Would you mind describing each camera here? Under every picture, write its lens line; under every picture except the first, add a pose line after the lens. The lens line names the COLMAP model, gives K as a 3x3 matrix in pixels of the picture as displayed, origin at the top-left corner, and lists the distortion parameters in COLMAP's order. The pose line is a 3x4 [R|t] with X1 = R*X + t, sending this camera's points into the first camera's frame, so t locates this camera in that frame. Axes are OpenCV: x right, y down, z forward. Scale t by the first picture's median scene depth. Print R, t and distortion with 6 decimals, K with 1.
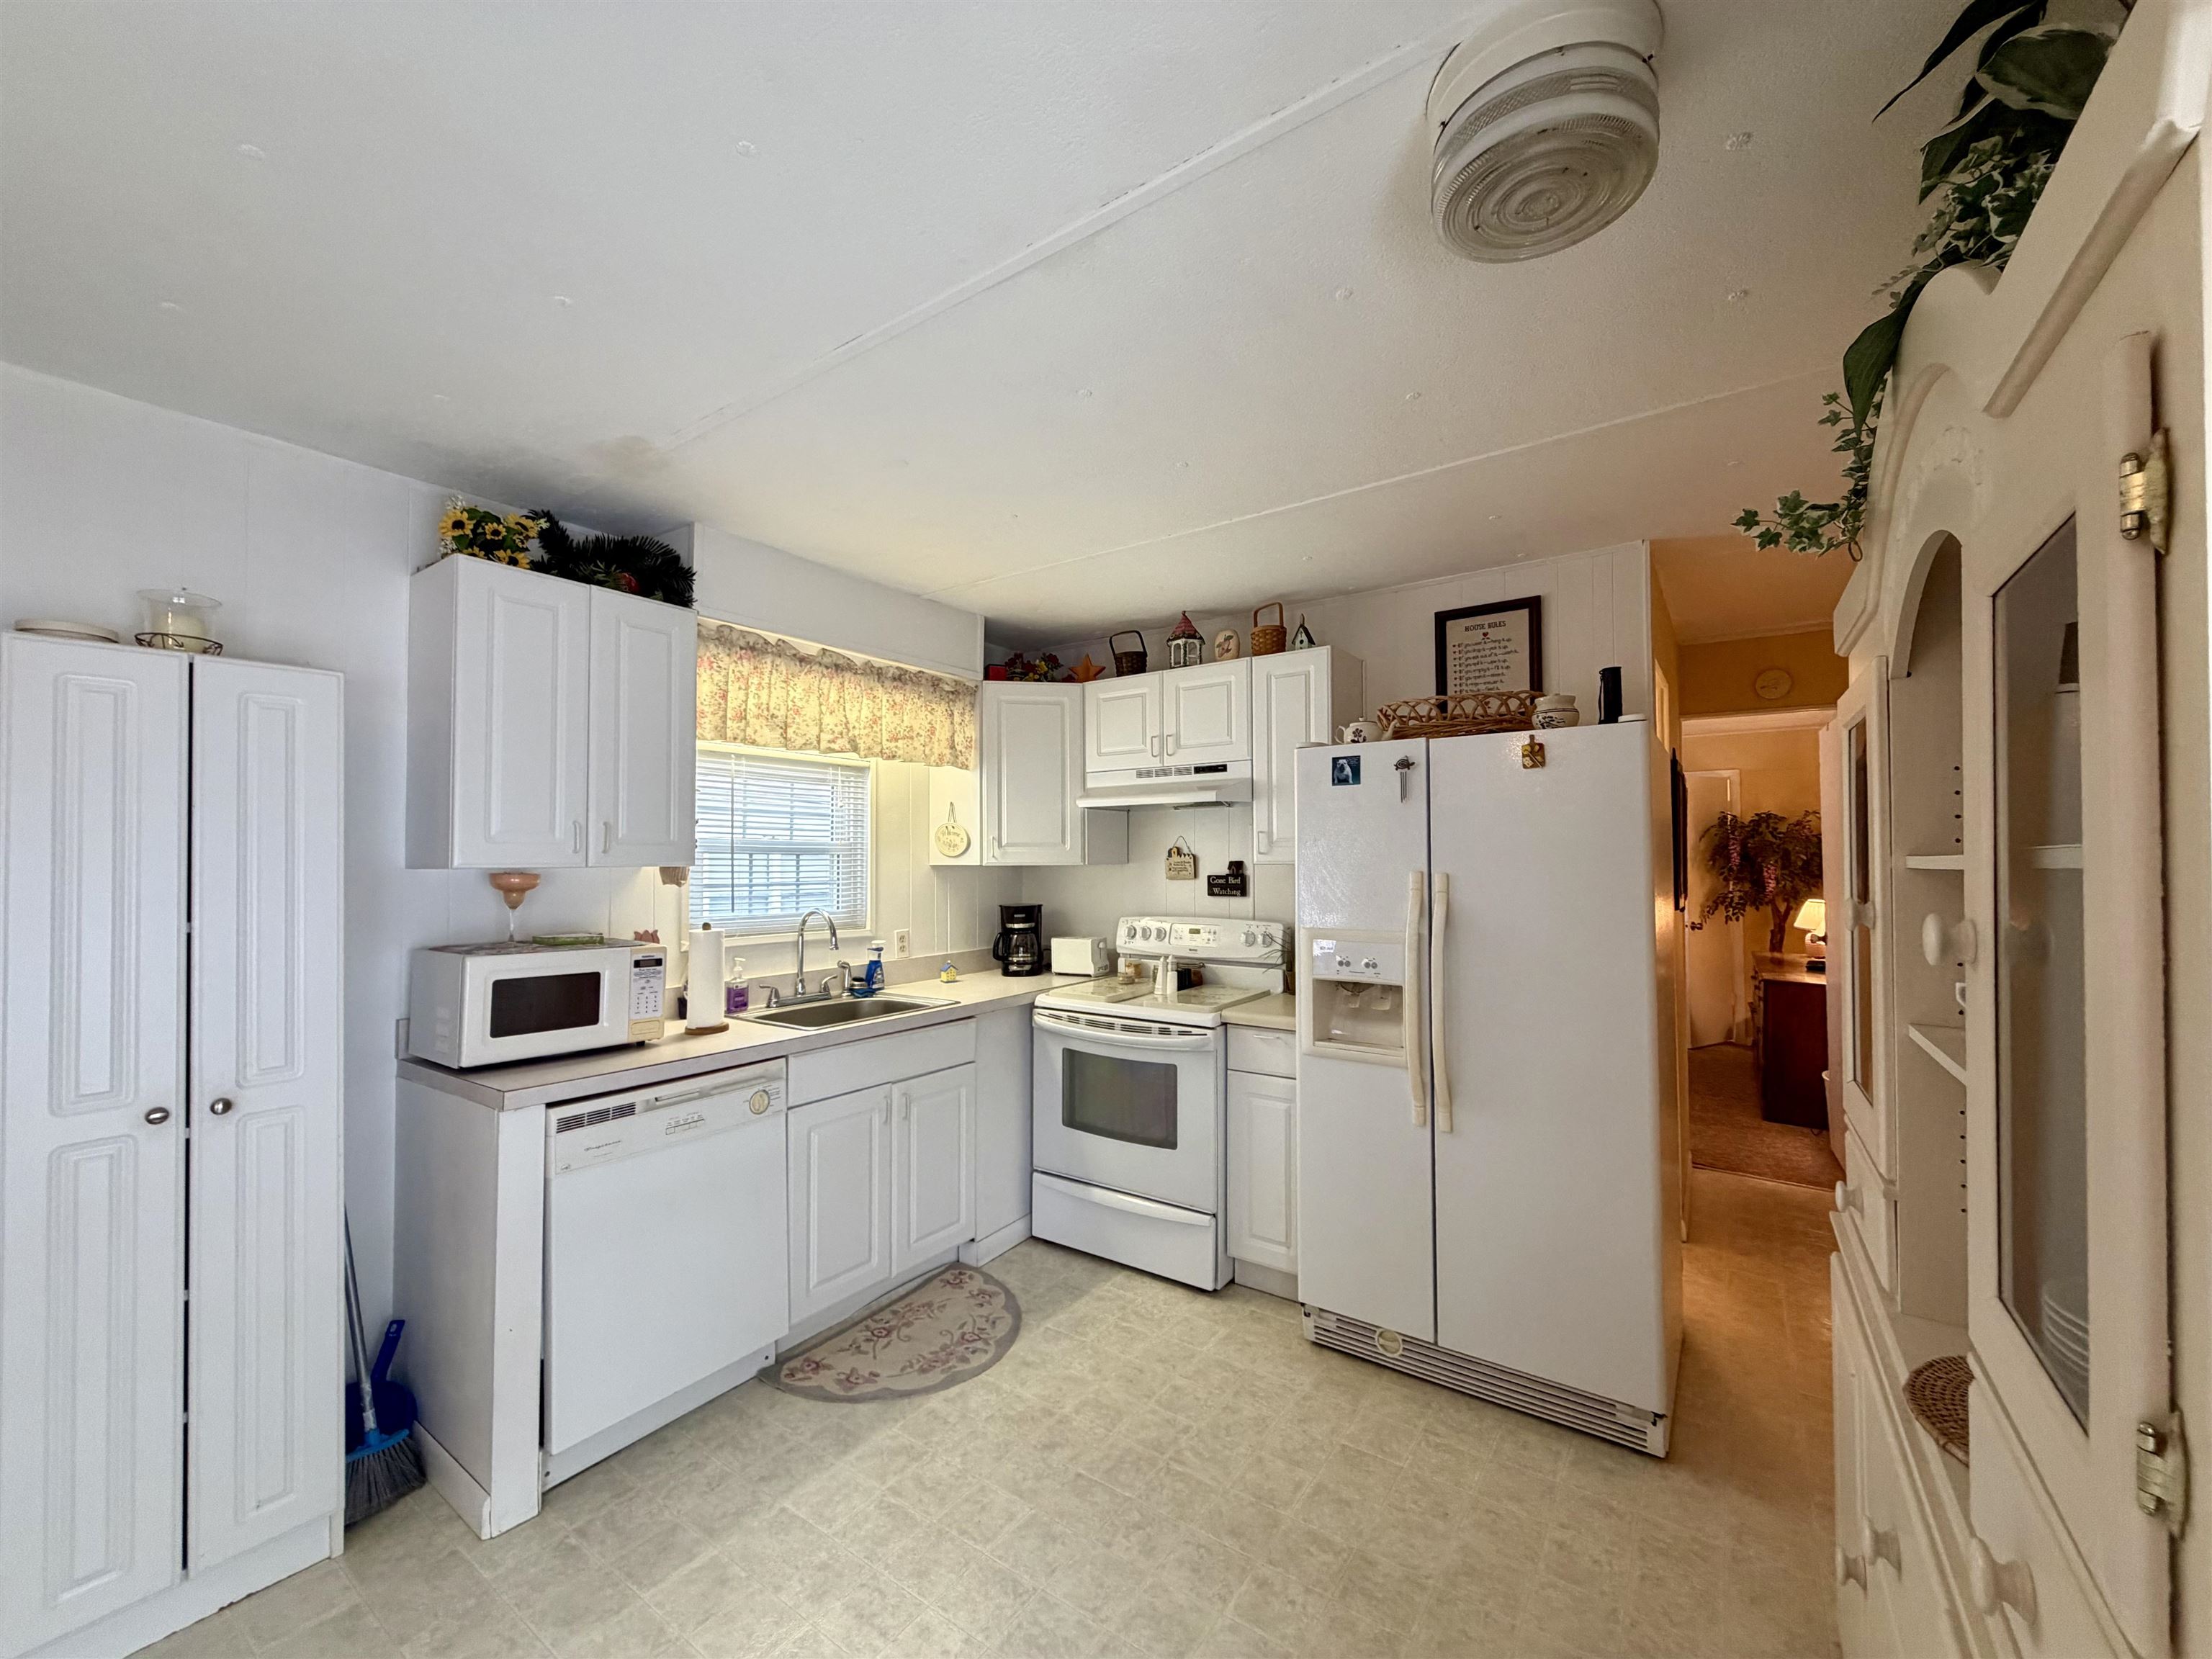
lens RADIAL K [[878.4, 0, 1101.6], [0, 878.4, 833.4], [0, 0, 1]] dist [0.001106, -0.000428]
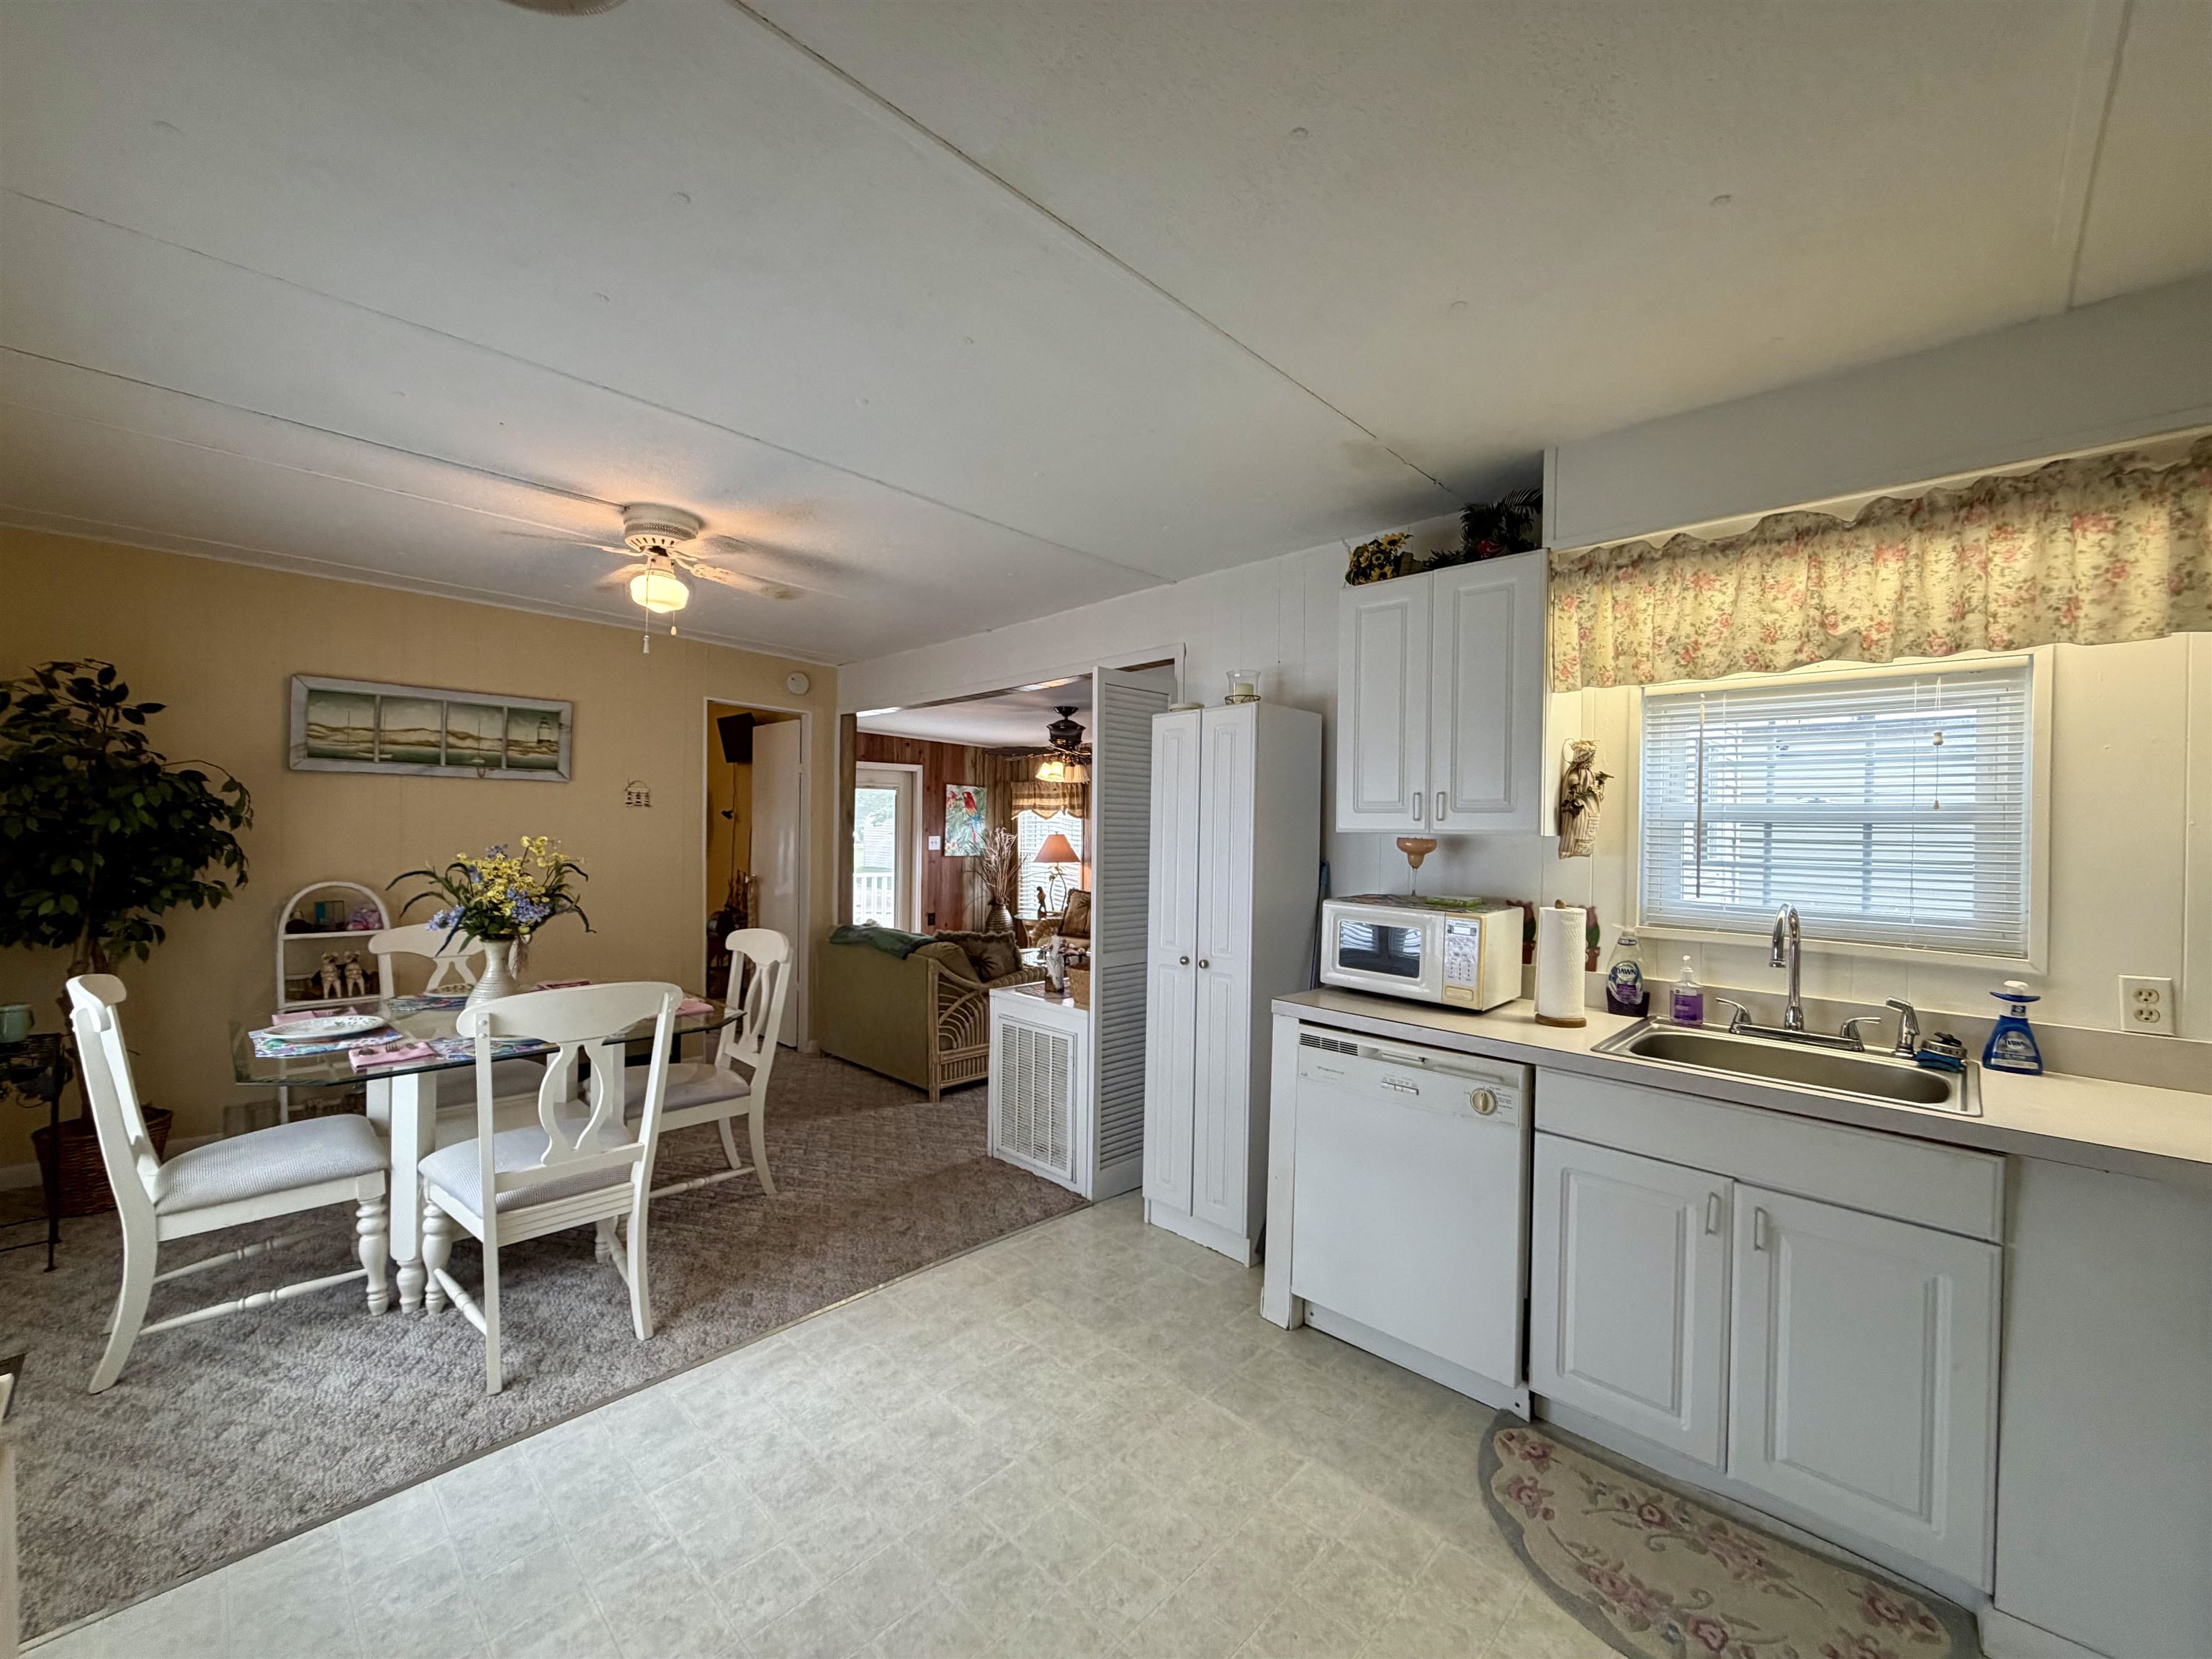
lens RADIAL K [[878.4, 0, 1101.6], [0, 878.4, 833.4], [0, 0, 1]] dist [0.001106, -0.000428]
pose [[-0.153530, 0.011724, -0.988074, 0.438688], [0.019235, 0.999776, 0.008874, 0.016112], [0.987957, -0.017644, -0.153721, 0.612803]]
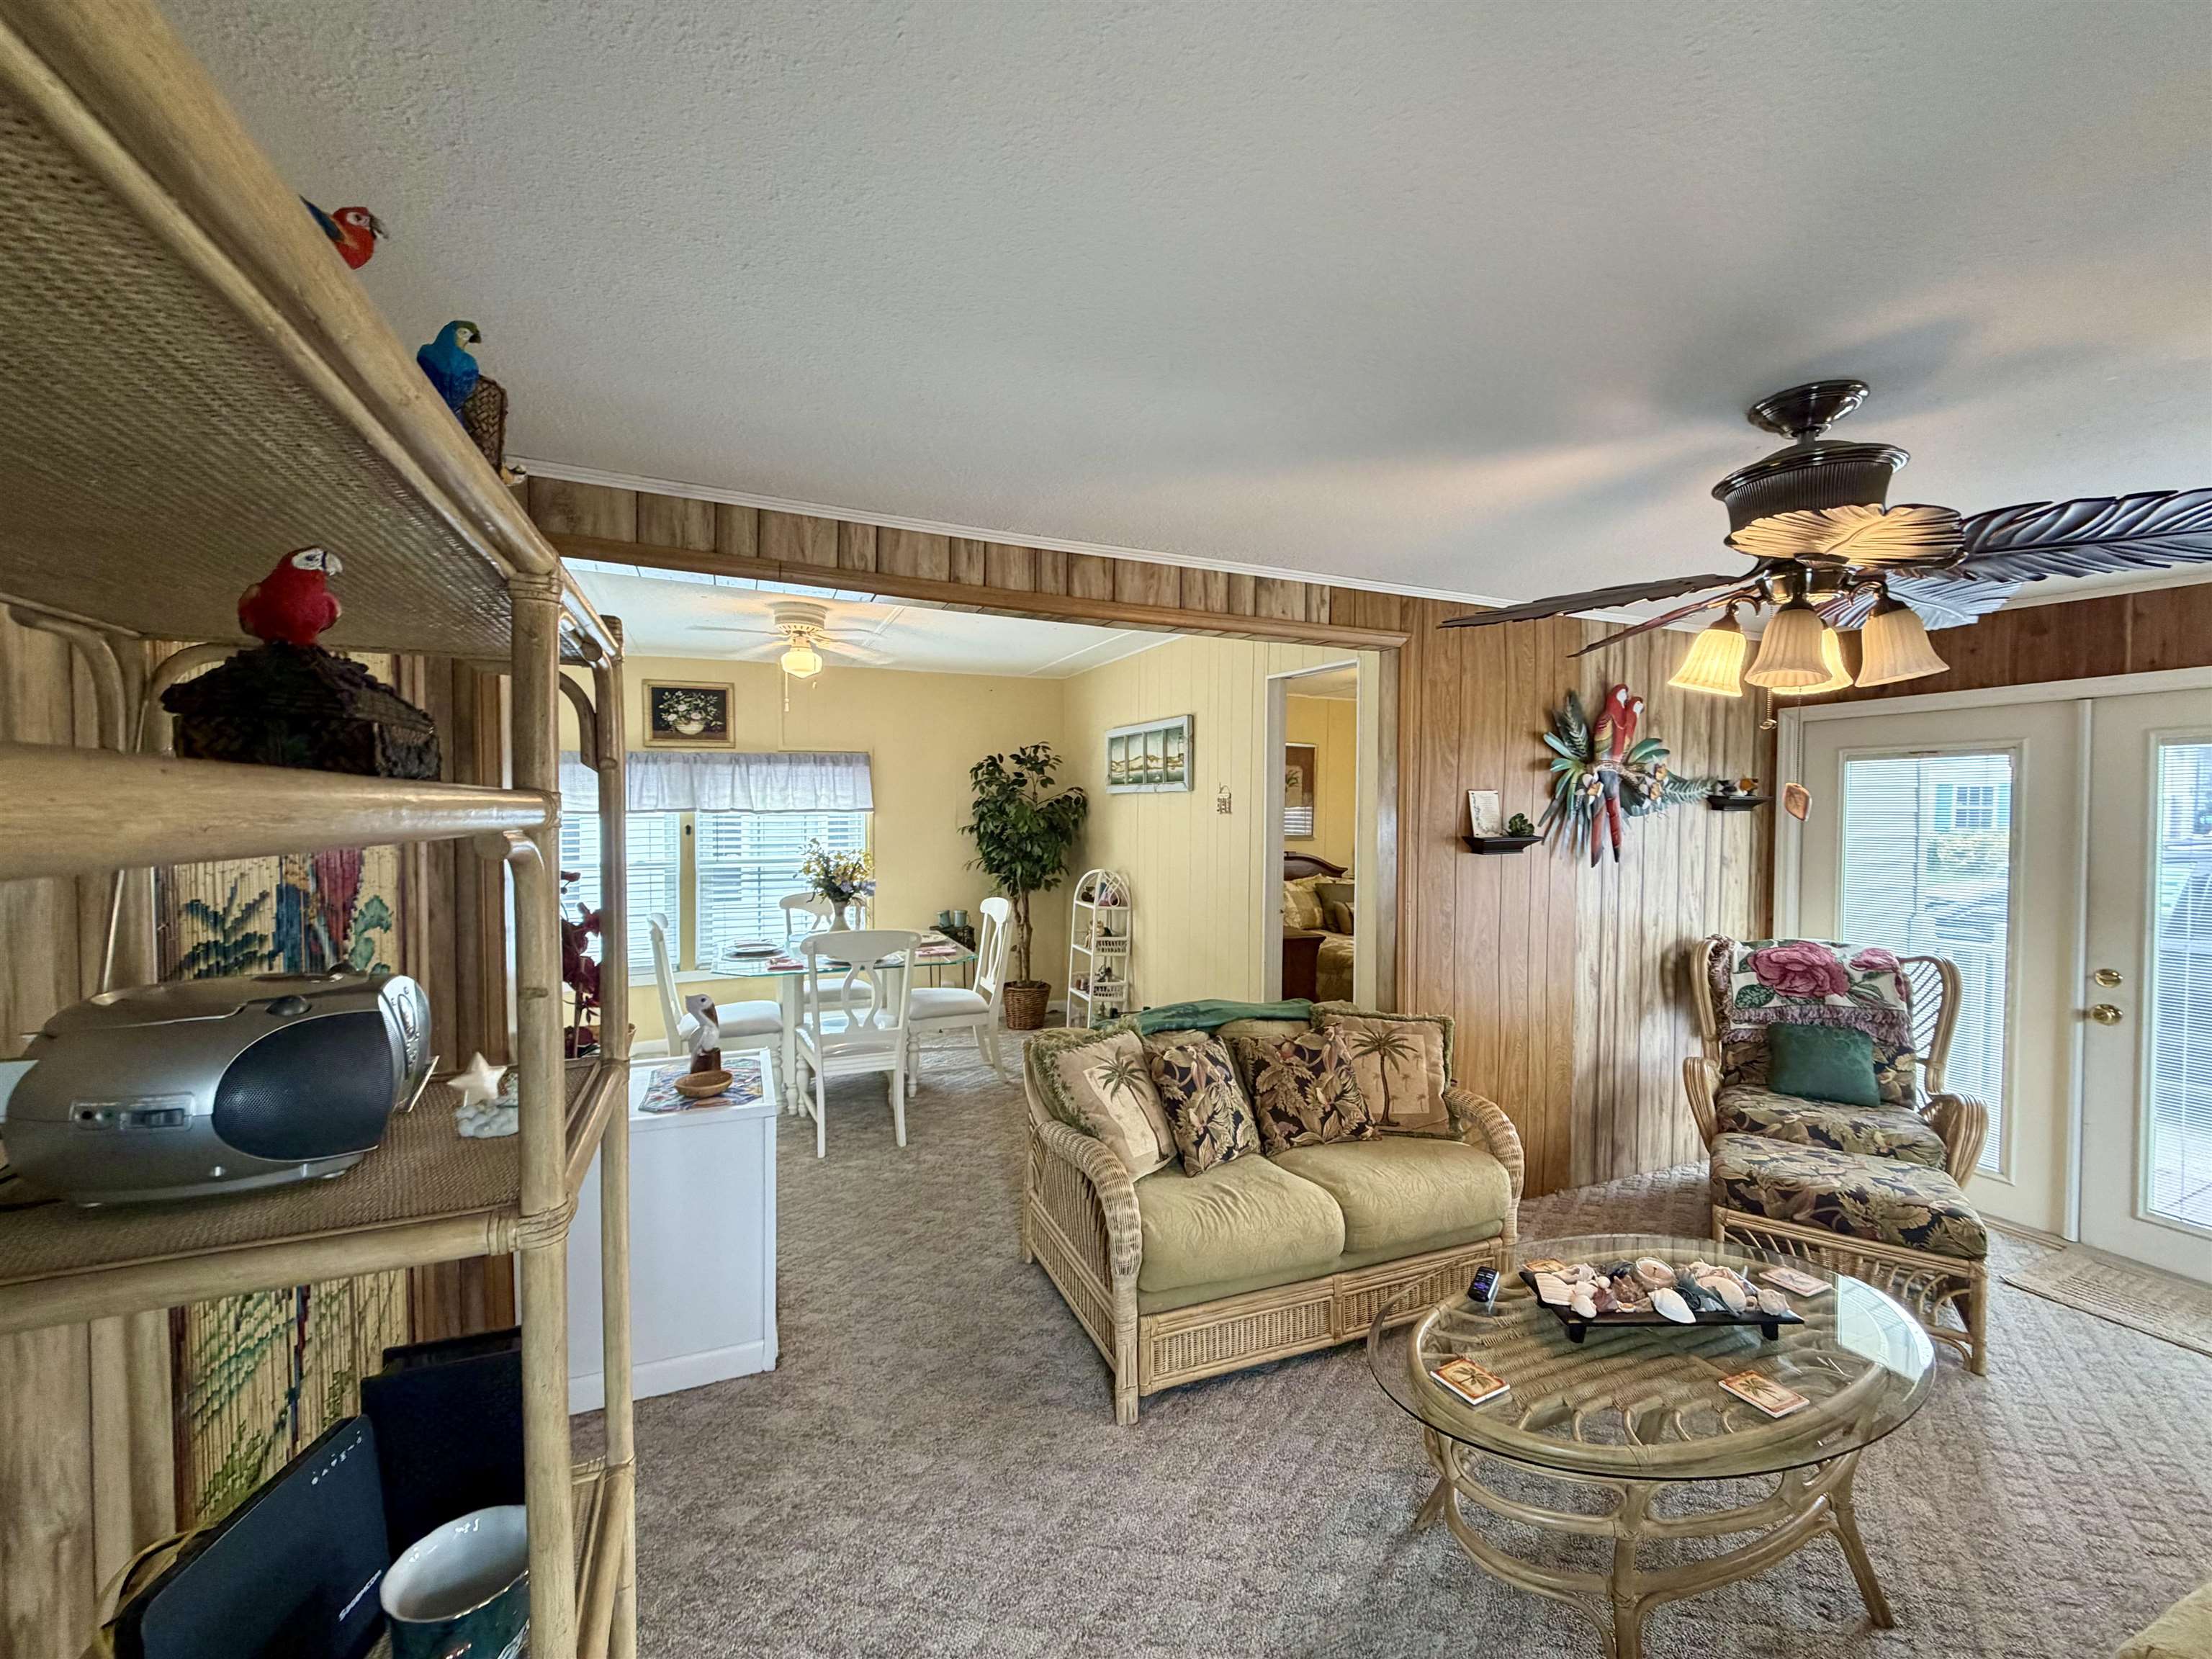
lens RADIAL K [[878.4, 0, 1101.6], [0, 878.4, 833.4], [0, 0, 1]] dist [0.001106, -0.000428]
pose [[-0.855424, -0.011457, 0.517802, -1.609186], [-0.015516, 0.999873, -0.003509, 0.006926], [-0.517697, -0.011036, -0.855493, 0.902052]]
